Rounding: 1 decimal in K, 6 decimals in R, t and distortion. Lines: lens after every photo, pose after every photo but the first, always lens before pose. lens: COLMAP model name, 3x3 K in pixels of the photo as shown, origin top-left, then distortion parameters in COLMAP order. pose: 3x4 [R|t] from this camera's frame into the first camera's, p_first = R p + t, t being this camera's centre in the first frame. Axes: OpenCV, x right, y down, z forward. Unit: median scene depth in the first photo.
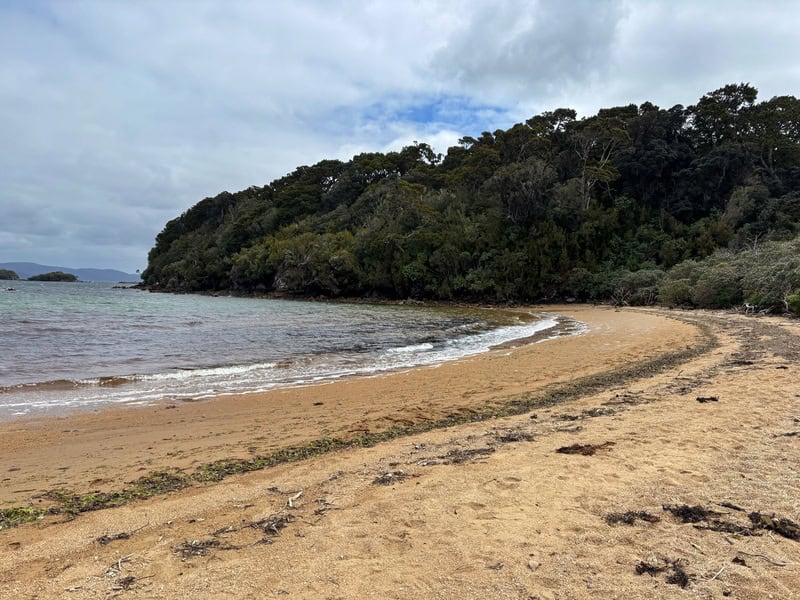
lens RADIAL K [[583.6, 0, 397.8], [0, 583.6, 300.2], [0, 0, 1]] dist [0.003413, -0.000273]
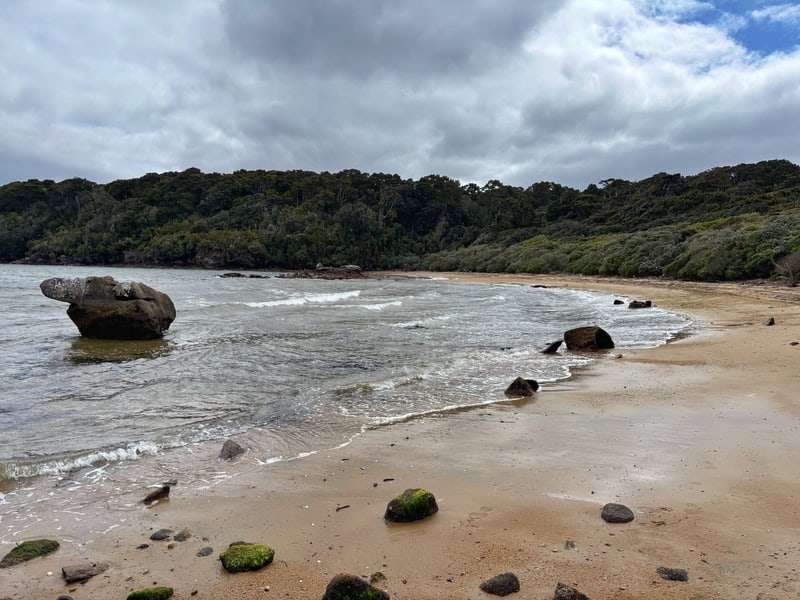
lens RADIAL K [[583.6, 0, 400.8], [0, 583.6, 300.1], [0, 0, 1]] dist [0.003413, -0.000273]
pose [[0.825159, -0.036849, 0.563697, -0.859172], [0.007391, 0.998489, 0.054453, -0.002706], [-0.564852, -0.040766, 0.824185, -0.852766]]
